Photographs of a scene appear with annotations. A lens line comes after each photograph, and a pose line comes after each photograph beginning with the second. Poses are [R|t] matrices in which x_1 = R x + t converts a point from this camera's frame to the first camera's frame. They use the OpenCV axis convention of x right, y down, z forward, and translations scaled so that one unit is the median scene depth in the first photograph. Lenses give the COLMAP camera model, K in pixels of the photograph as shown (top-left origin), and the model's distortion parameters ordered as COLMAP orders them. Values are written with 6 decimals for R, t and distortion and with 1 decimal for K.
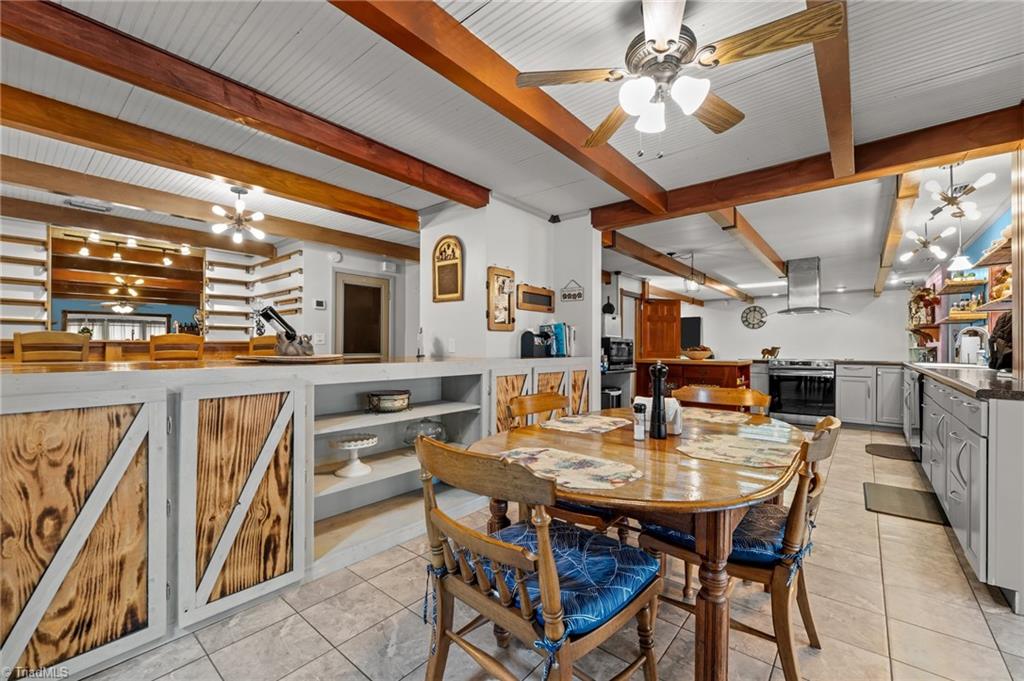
lens RADIAL K [[414.5, 0, 512.8], [0, 414.5, 345.4], [0, 0, 1]] dist [-0.002226, -0.001166]
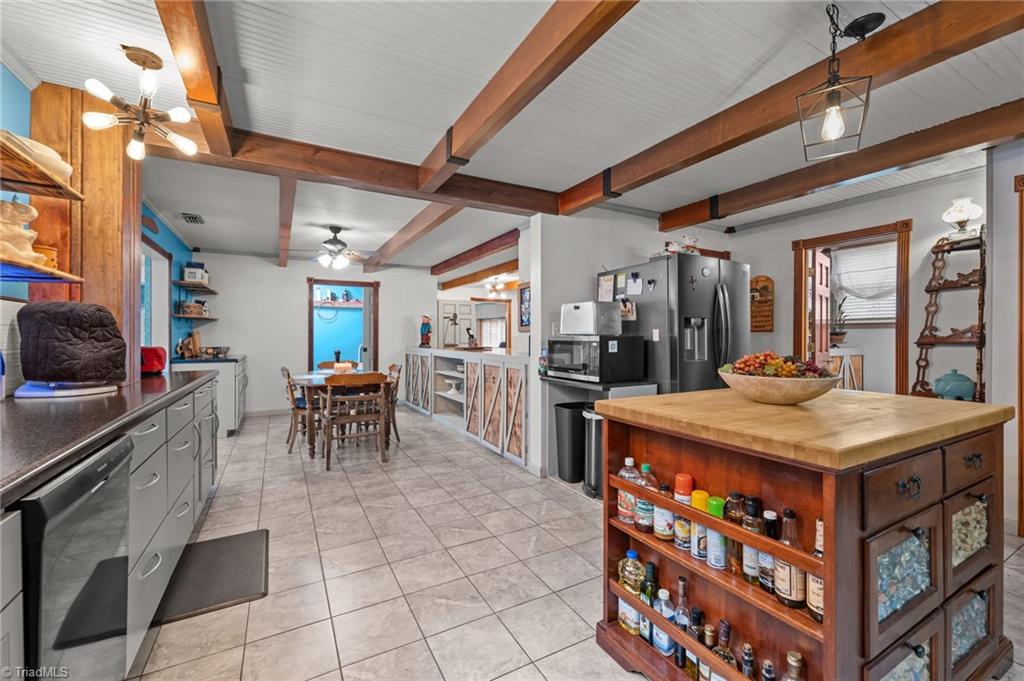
lens RADIAL K [[421.0, 0, 512.0], [0, 421.0, 340.5], [0, 0, 1]] dist [-0.002354, -0.001143]
pose [[-0.358878, 0.004476, -0.933374, 0.658300], [-0.000287, 0.999988, 0.004906, -0.008291], [0.933385, 0.002028, -0.358872, 0.790792]]
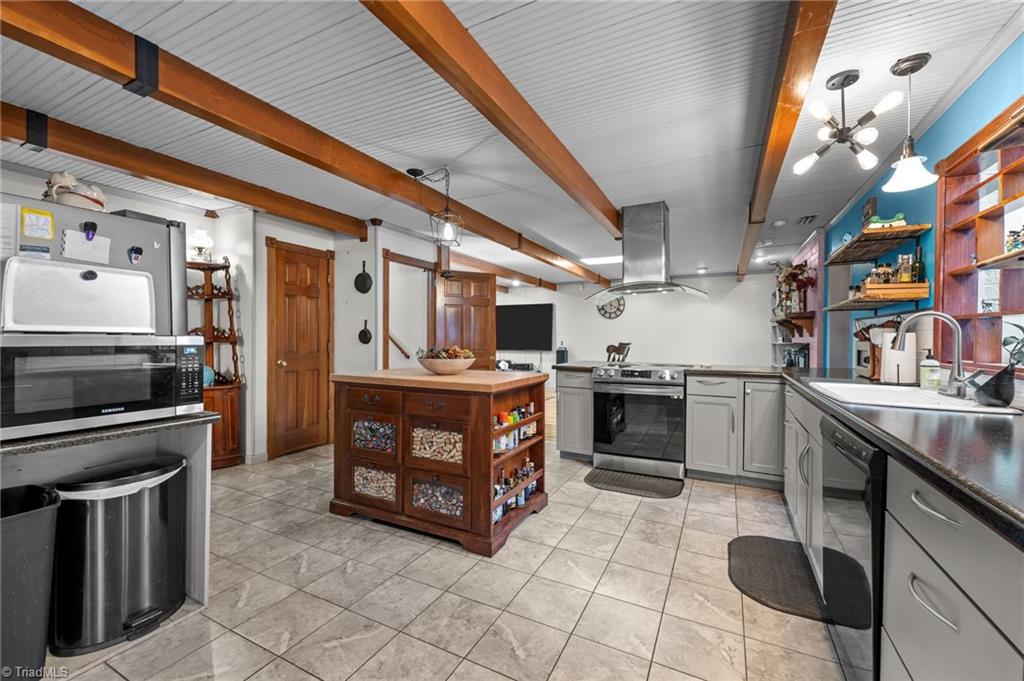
lens RADIAL K [[421.0, 0, 512.0], [0, 421.0, 340.5], [0, 0, 1]] dist [-0.002354, -0.001143]
pose [[0.972871, -0.002587, 0.231334, 0.335867], [0.000009, 0.999938, 0.011141, -0.011273], [-0.231349, -0.010836, 0.972811, 0.396485]]
